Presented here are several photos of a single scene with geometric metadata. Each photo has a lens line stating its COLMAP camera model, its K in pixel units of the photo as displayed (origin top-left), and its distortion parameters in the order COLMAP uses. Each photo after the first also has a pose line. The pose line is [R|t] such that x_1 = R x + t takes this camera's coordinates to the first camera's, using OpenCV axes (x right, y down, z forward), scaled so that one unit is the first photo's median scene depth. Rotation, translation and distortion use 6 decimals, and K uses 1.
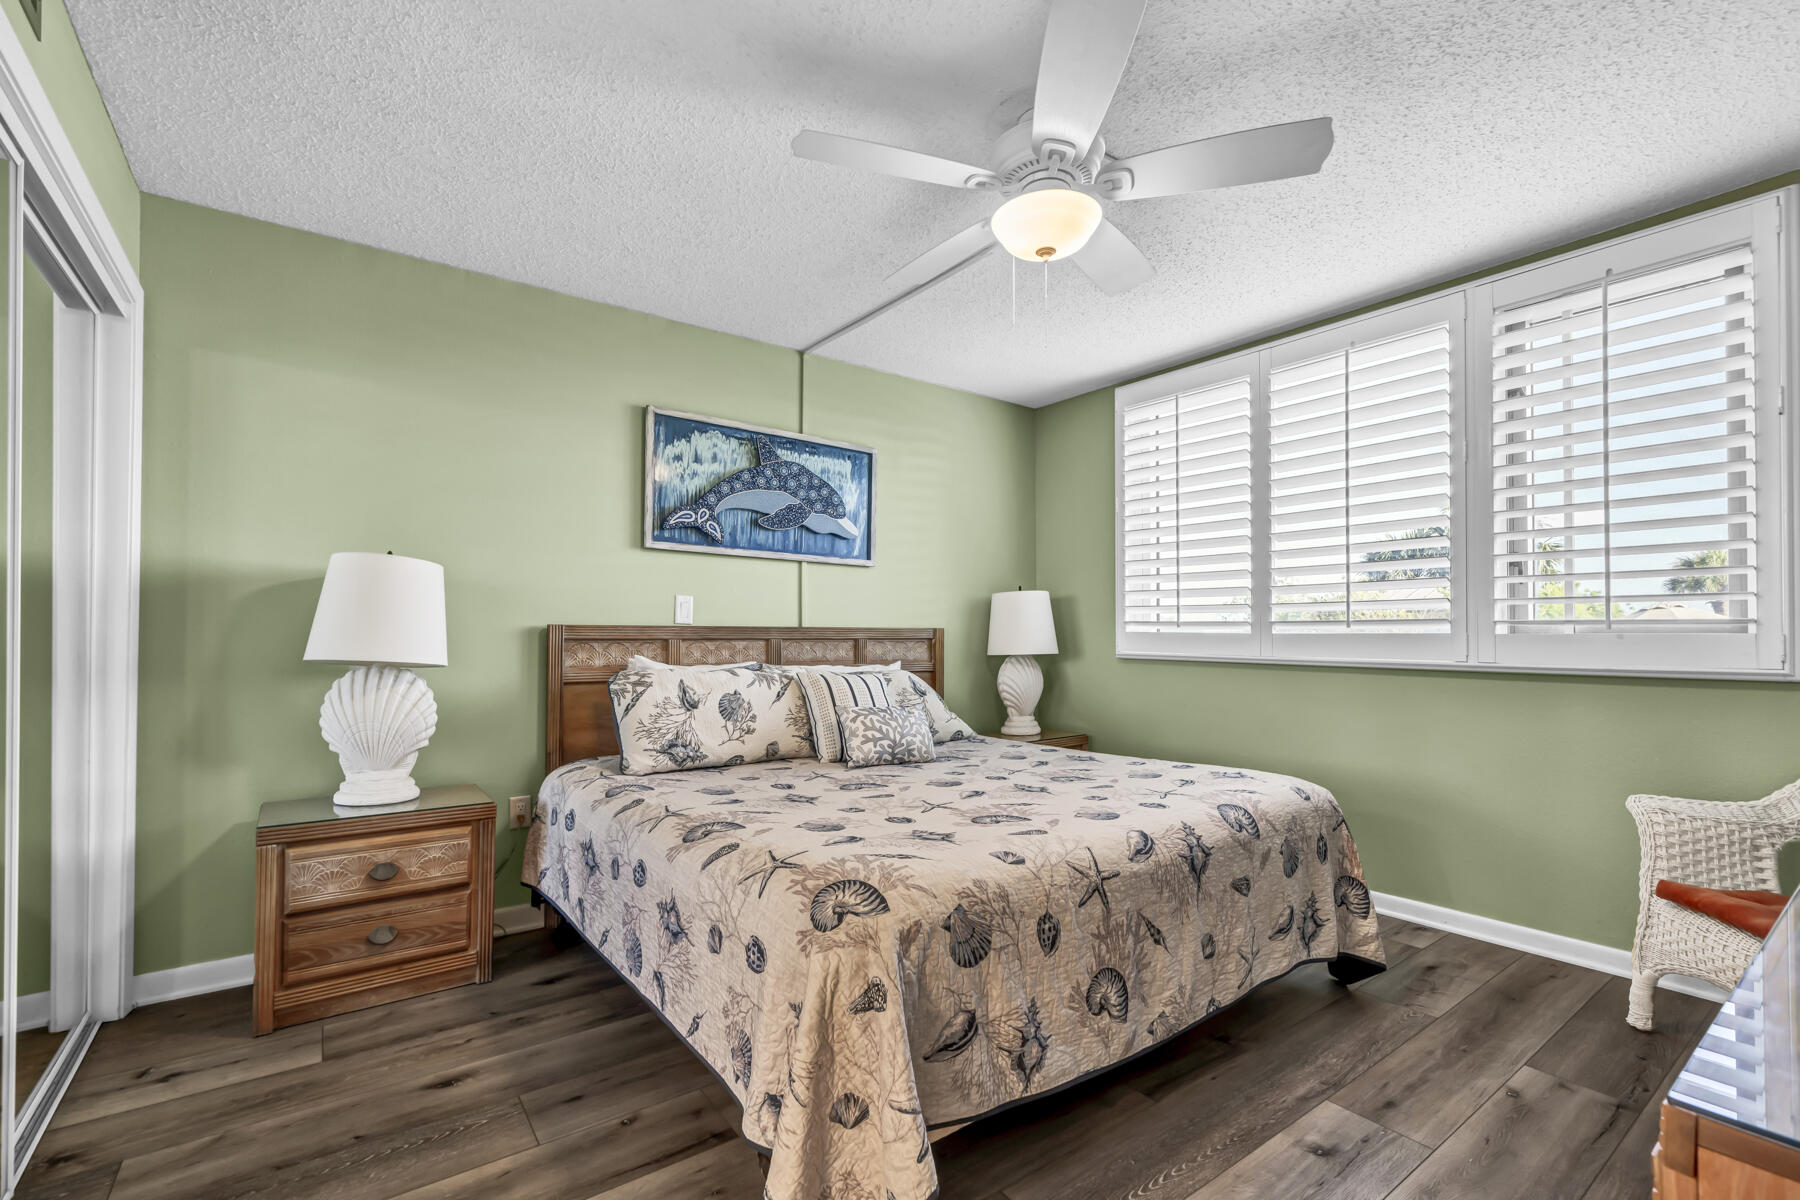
lens RADIAL K [[774.6, 0, 895.0], [0, 774.6, 637.6], [0, 0, 1]] dist [0.002136, 0.000378]
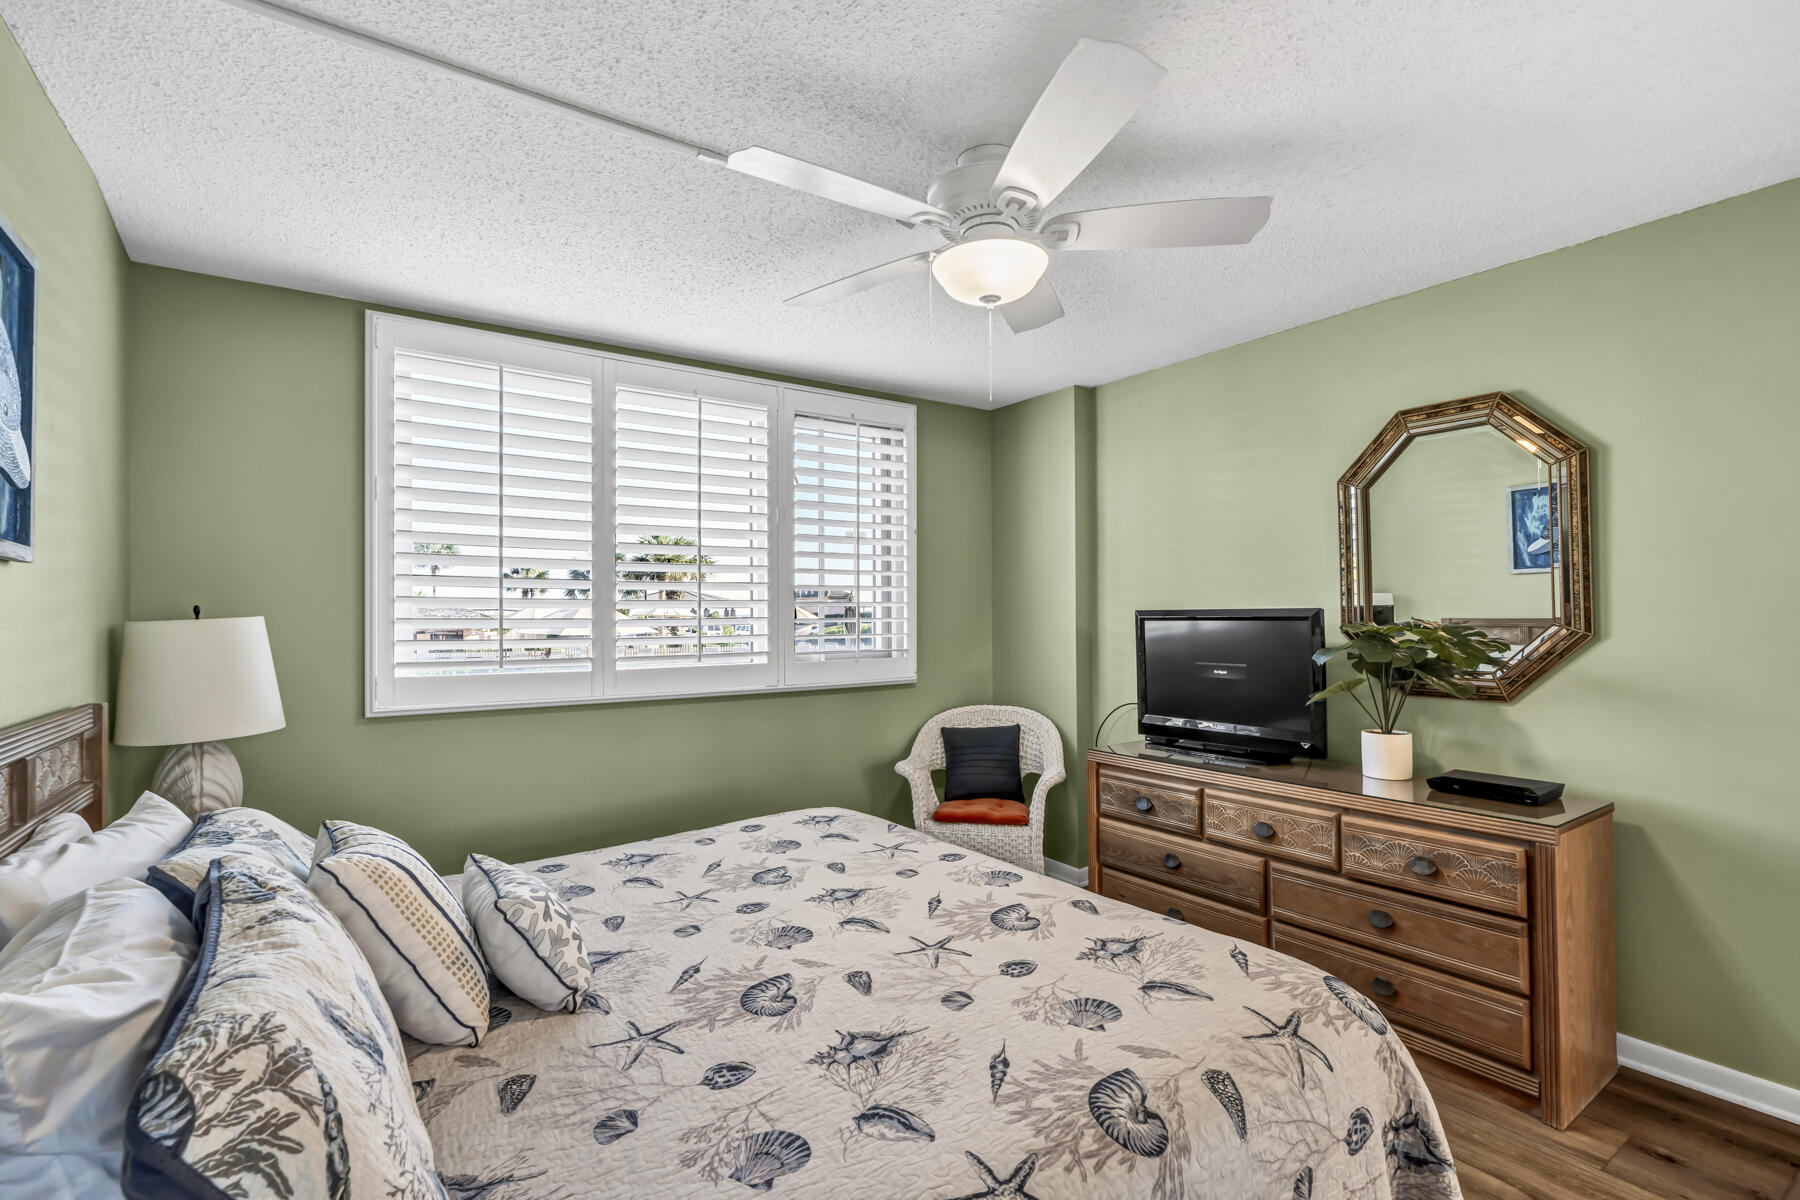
lens RADIAL K [[819.8, 0, 891.3], [0, 819.8, 628.4], [0, 0, 1]] dist [0.000394, -0.000085]
pose [[0.041172, -0.018603, 0.998979, -0.746382], [0.010503, 0.999779, 0.018185, -0.110233], [-0.999097, 0.009743, 0.041358, 1.007166]]
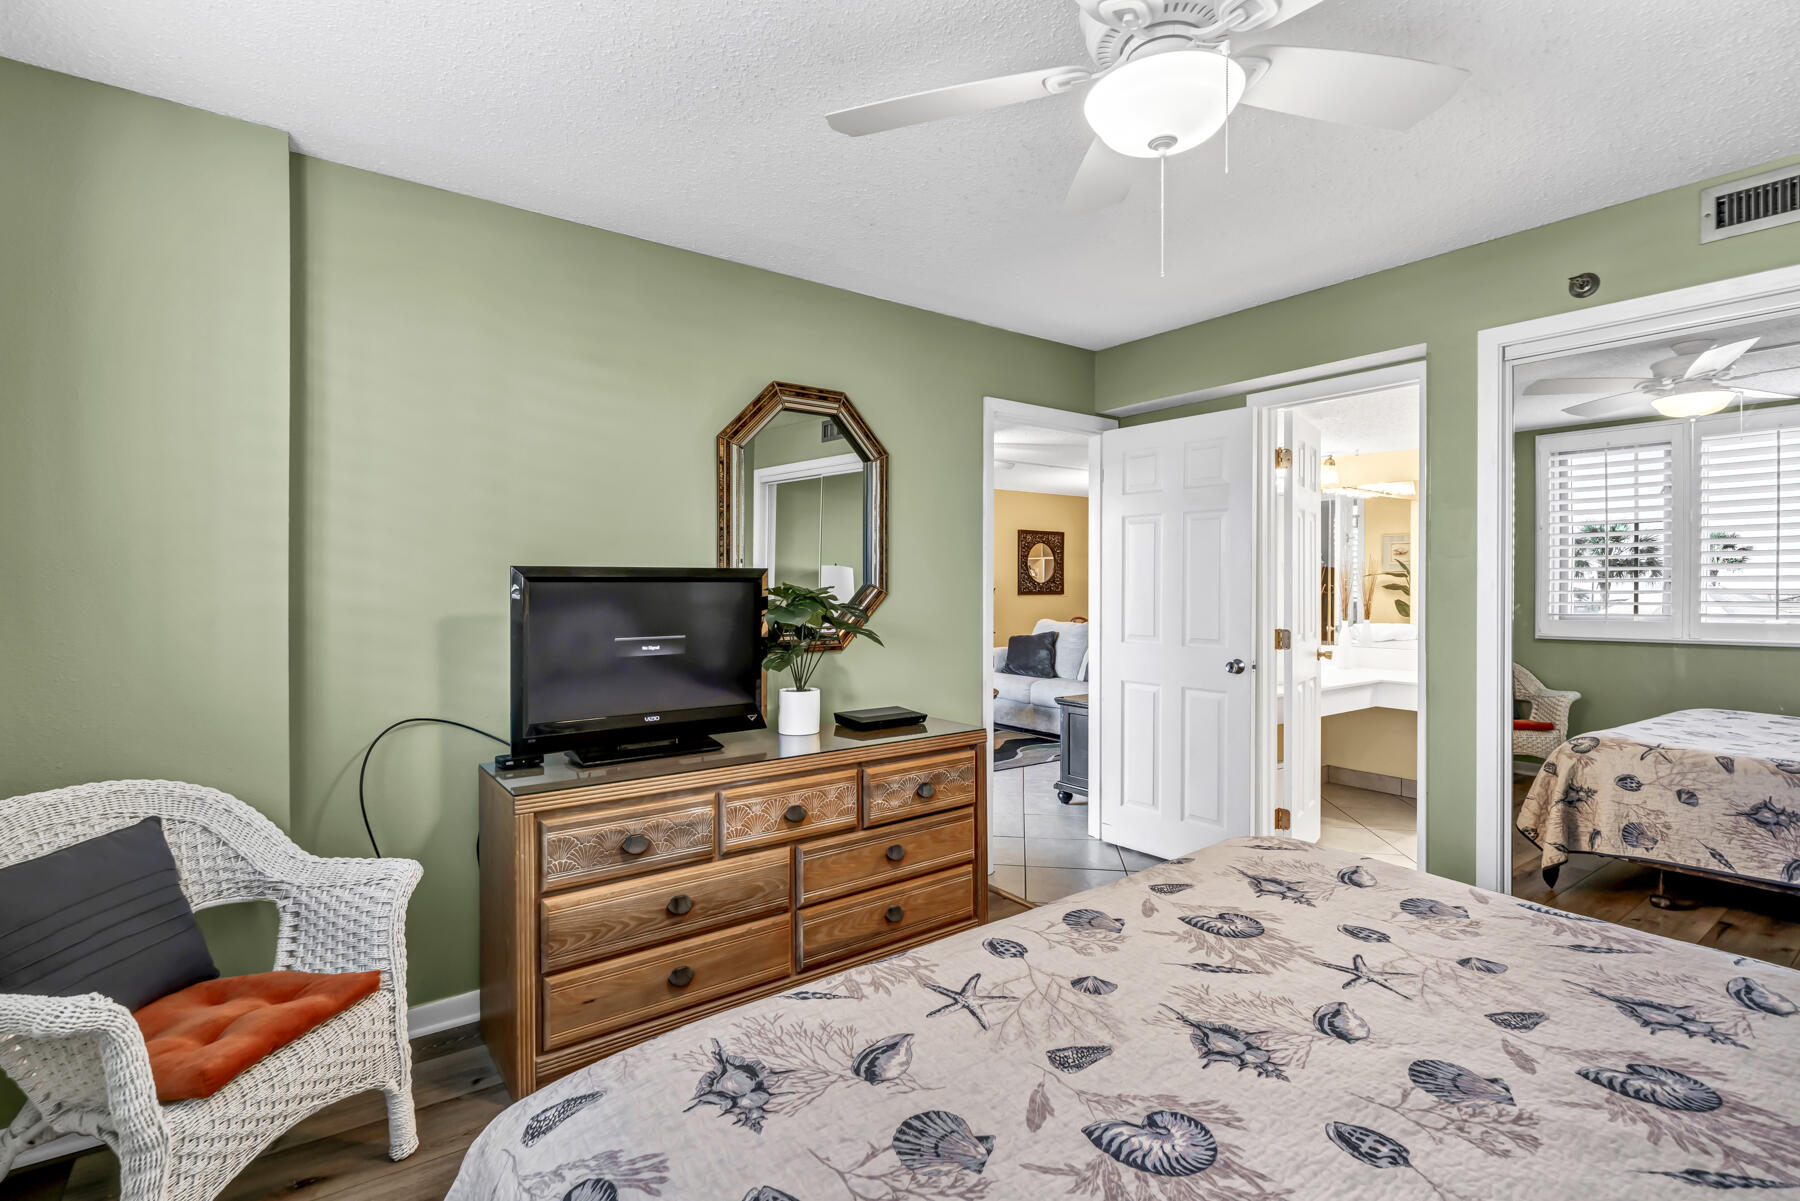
lens RADIAL K [[834.5, 0, 900.0], [0, 834.5, 600.5], [0, 0, 1]] dist [-0.000158, -0.000516]
pose [[-0.999900, 0.002170, 0.013999, 0.398873], [0.002417, 0.999842, 0.017590, -0.084448], [-0.013959, 0.017622, -0.999747, 1.648401]]
